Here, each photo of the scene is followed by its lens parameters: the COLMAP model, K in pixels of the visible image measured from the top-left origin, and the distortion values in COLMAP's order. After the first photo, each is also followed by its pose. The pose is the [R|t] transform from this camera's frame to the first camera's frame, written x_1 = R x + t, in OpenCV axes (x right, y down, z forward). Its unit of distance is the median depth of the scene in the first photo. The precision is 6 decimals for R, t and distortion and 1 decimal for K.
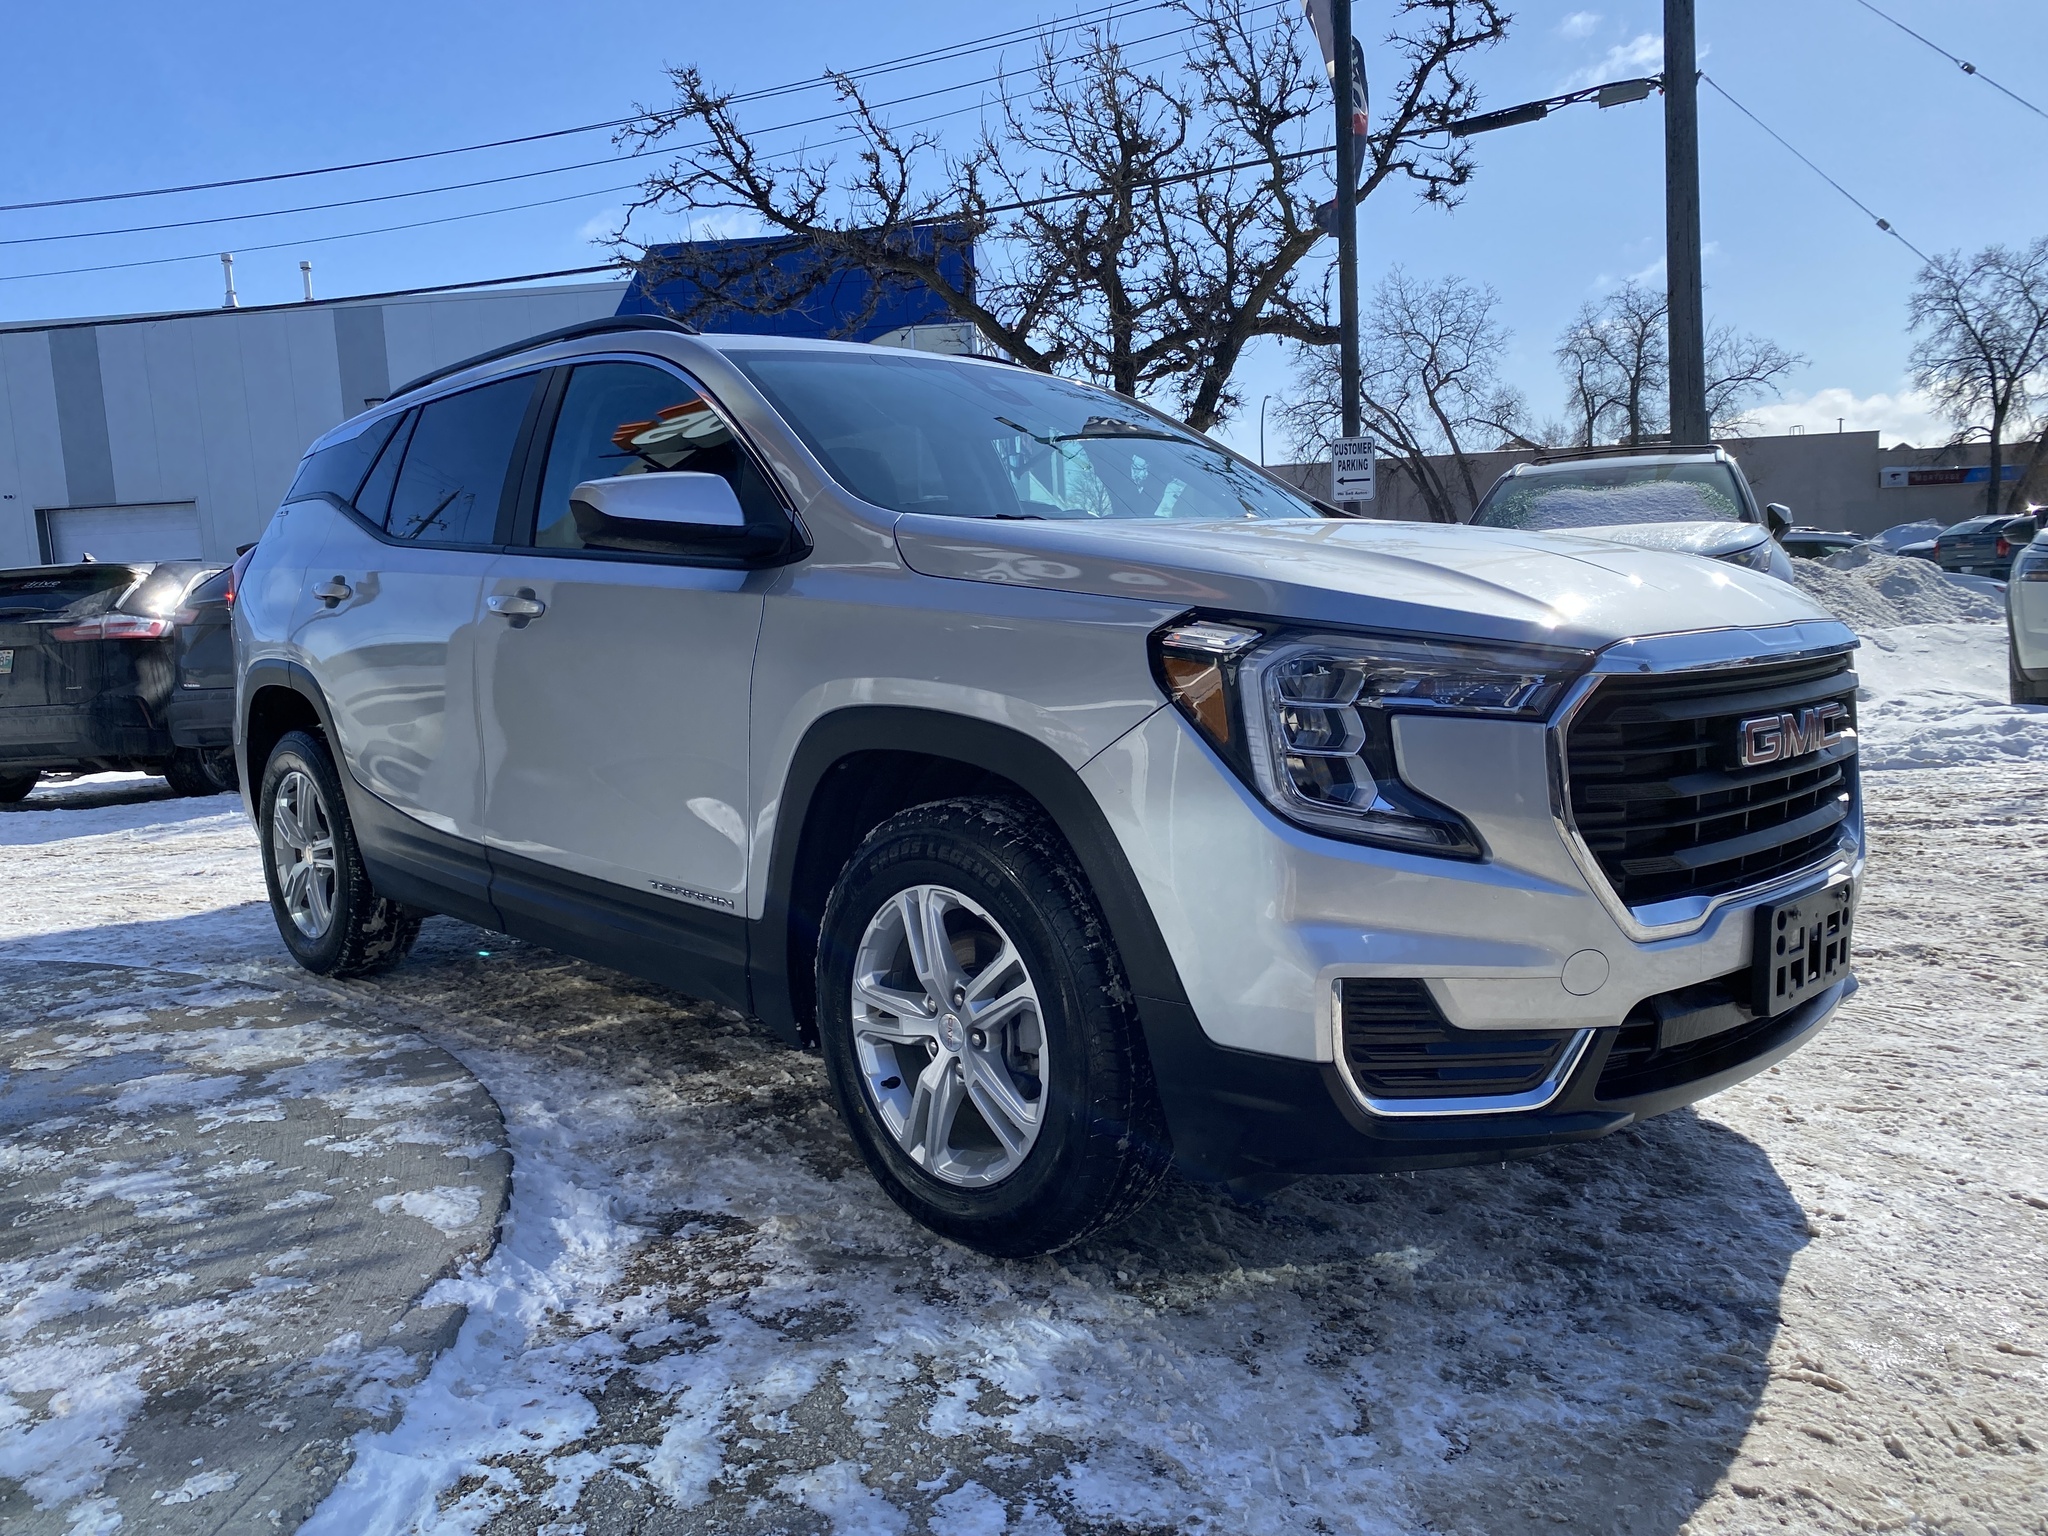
lens RADIAL K [[1533.5, 0, 1024.0], [0, 1533.5, 768.0], [0, 0, 1]] dist [-0.001322, -0.001782]
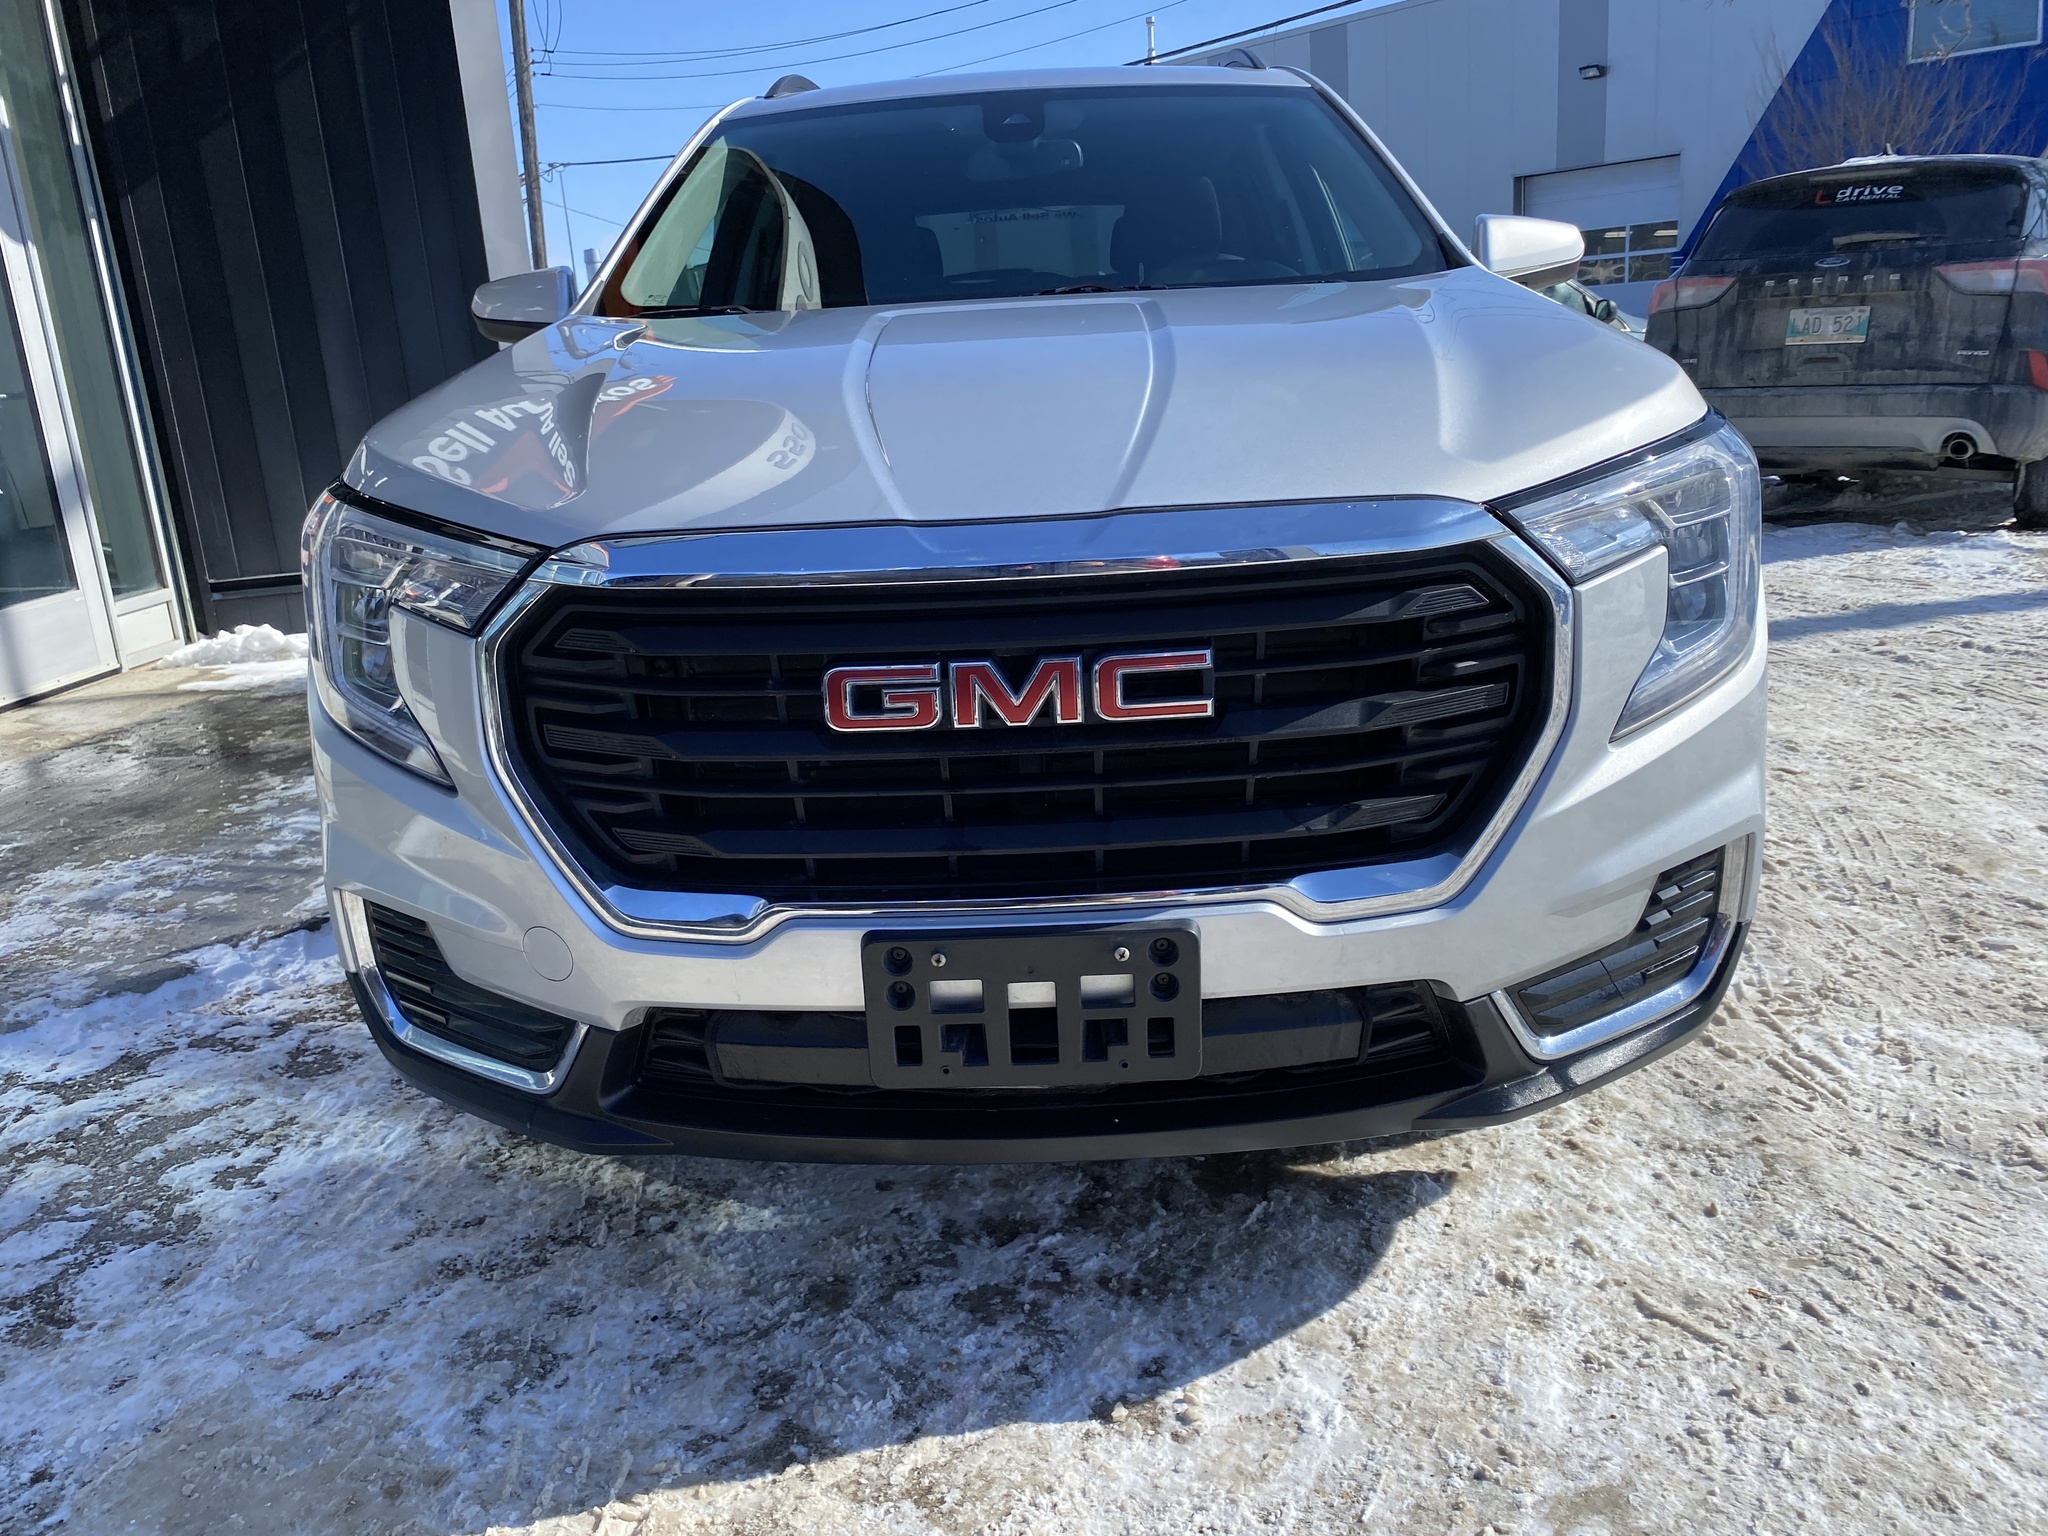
lens RADIAL K [[1533.5, 0, 1024.0], [0, 1533.5, 768.0], [0, 0, 1]] dist [-0.001322, -0.001782]
pose [[0.719683, 0.188962, -0.668094, 1.026946], [-0.058119, 0.975270, 0.213237, -0.140606], [0.691866, -0.114634, 0.712867, 0.598929]]
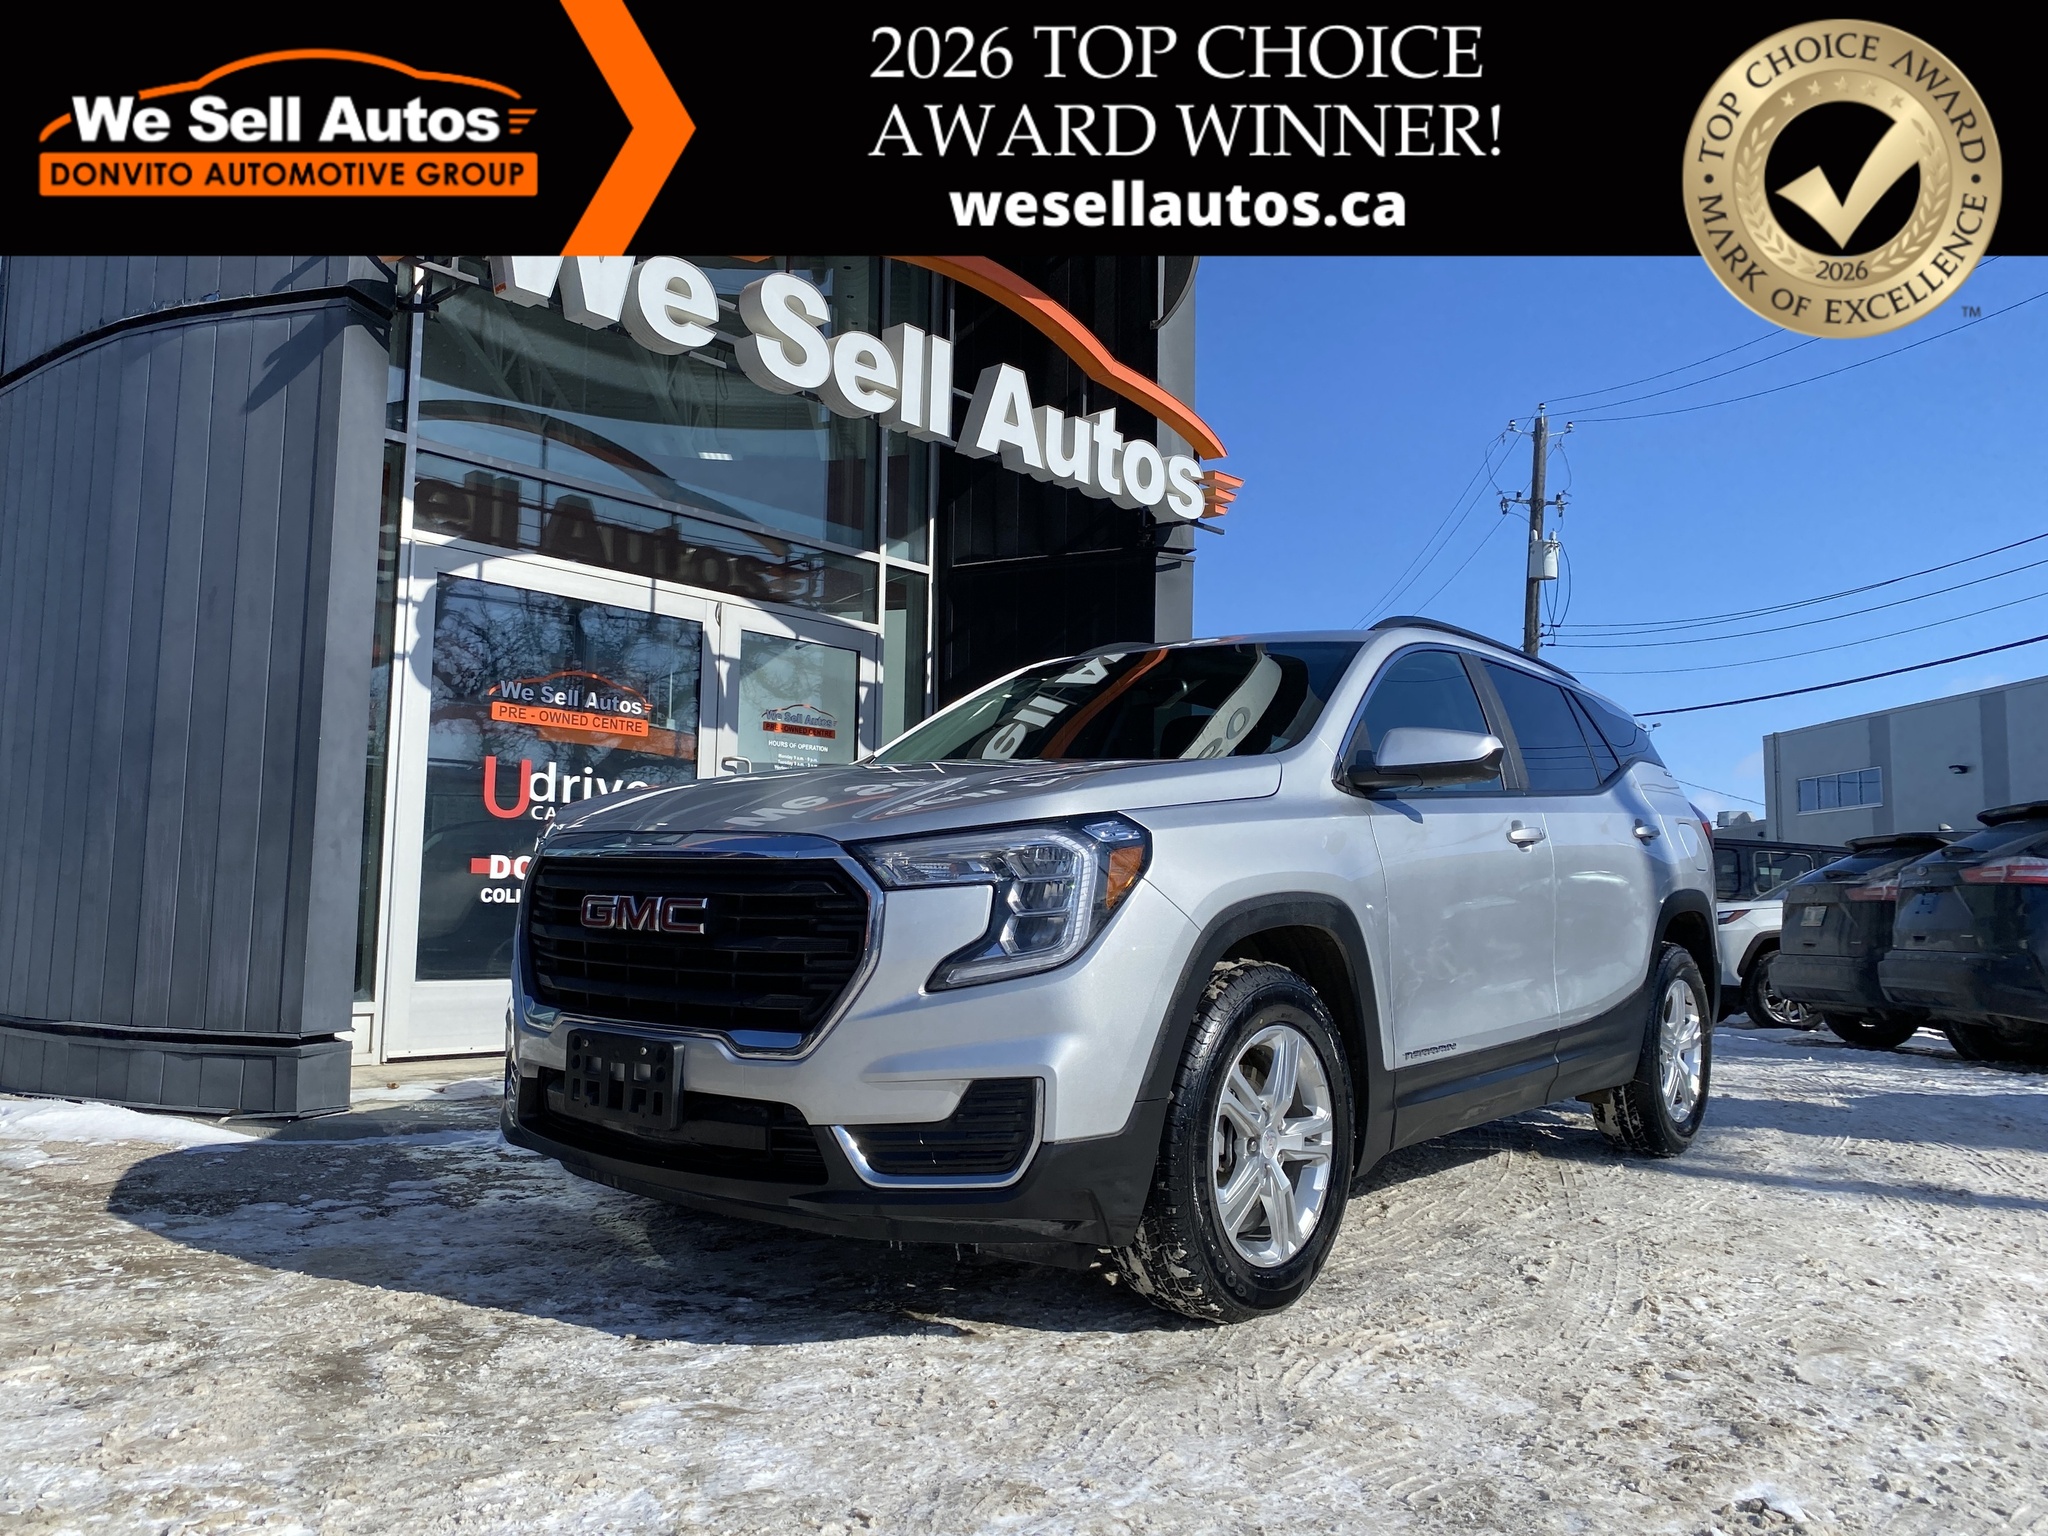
lens RADIAL K [[1533.5, 0, 1024.0], [0, 1533.5, 768.0], [0, 0, 1]] dist [-0.001322, -0.001782]
pose [[0.162324, -0.039948, -0.985929, 2.089770], [-0.143467, 0.987607, -0.063636, -0.117049], [0.976252, 0.151778, 0.154581, 1.253879]]
